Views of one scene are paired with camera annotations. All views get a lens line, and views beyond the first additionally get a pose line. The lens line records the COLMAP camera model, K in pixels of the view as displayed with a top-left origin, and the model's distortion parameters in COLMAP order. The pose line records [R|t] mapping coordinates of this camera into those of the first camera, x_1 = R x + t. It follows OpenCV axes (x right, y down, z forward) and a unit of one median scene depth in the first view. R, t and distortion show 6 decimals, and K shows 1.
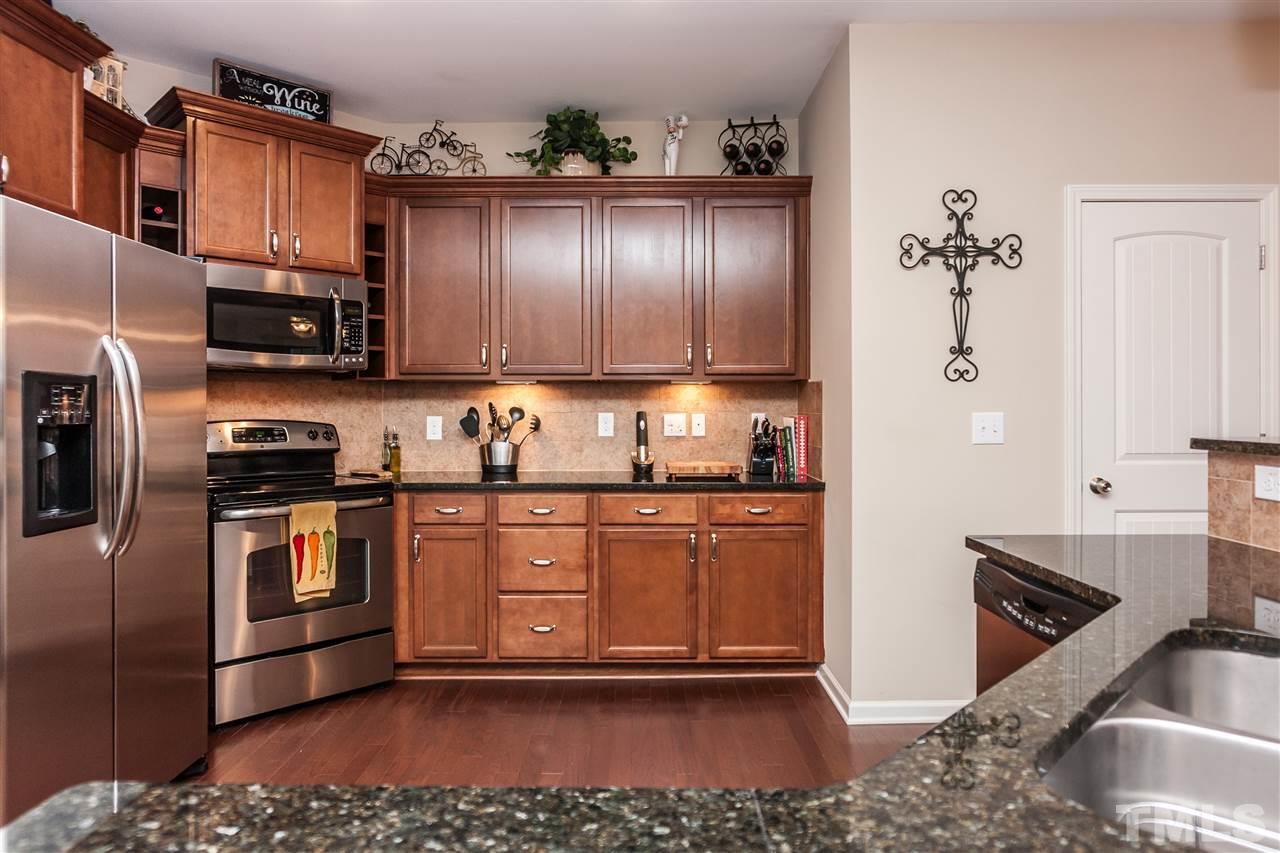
lens RADIAL K [[797.9, 0, 626.6], [0, 797.9, 420.7], [0, 0, 1]] dist [-0.002670, 0.000968]
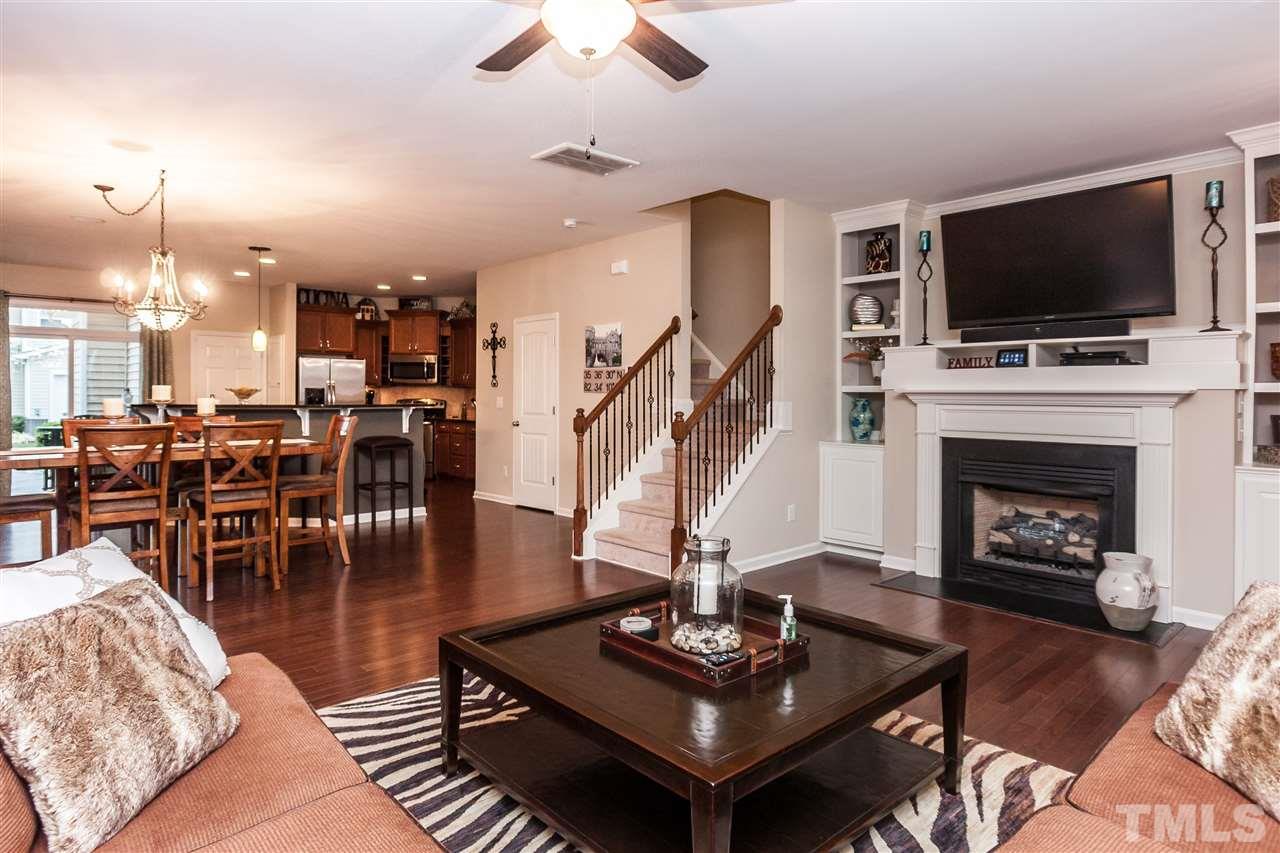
lens RADIAL K [[732.4, 0, 651.4], [0, 732.4, 396.6], [0, 0, 1]] dist [-0.016801, 0.022207]
pose [[0.681718, 0.005444, -0.731595, 2.825109], [-0.012456, 0.999914, -0.004167, -0.009749], [0.731509, 0.011953, 0.681727, -0.434486]]
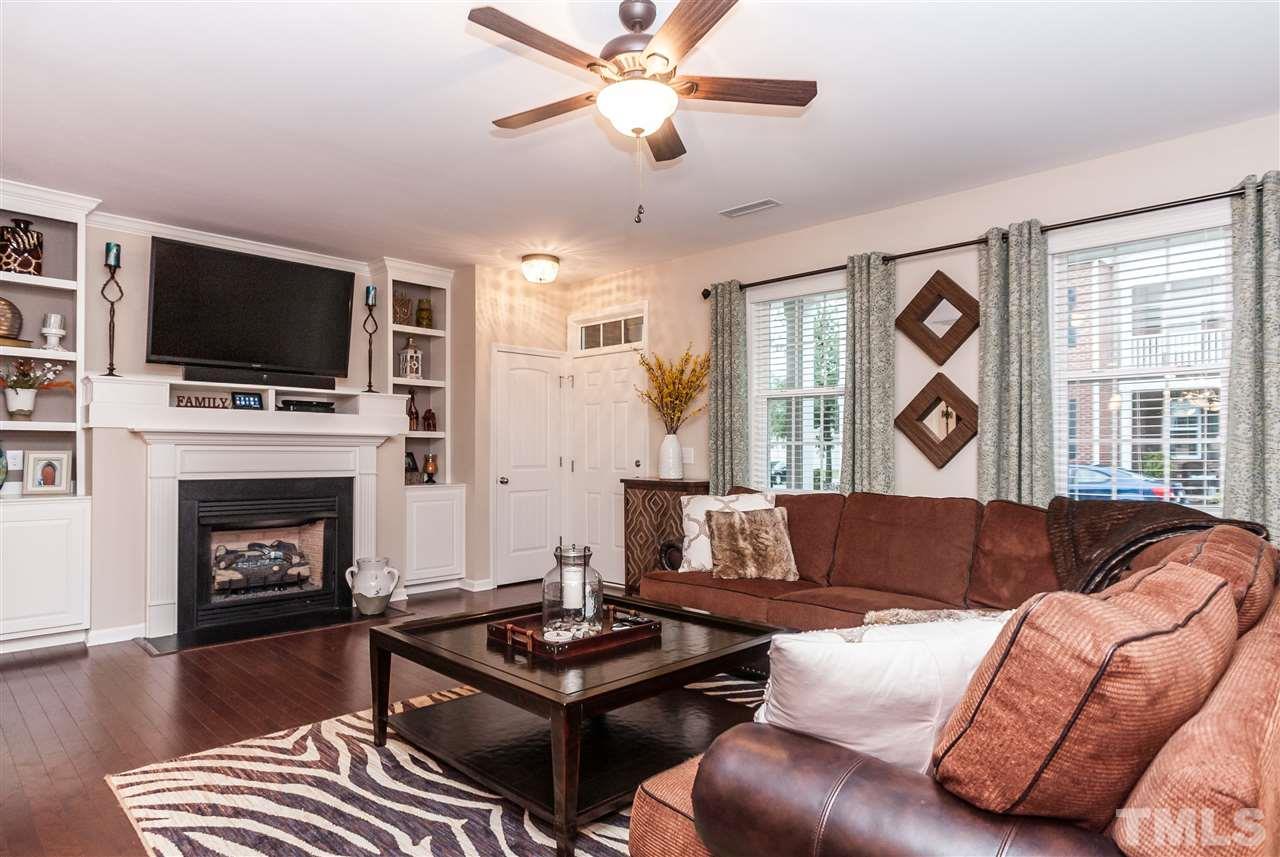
lens RADIAL K [[735.4, 0, 643.1], [0, 735.4, 447.9], [0, 0, 1]] dist [-0.003684, 0.000706]
pose [[0.691998, 0.006561, 0.721869, 1.616882], [0.004004, 0.999908, -0.012927, 0.022608], [-0.721888, 0.011836, 0.691908, -0.591292]]
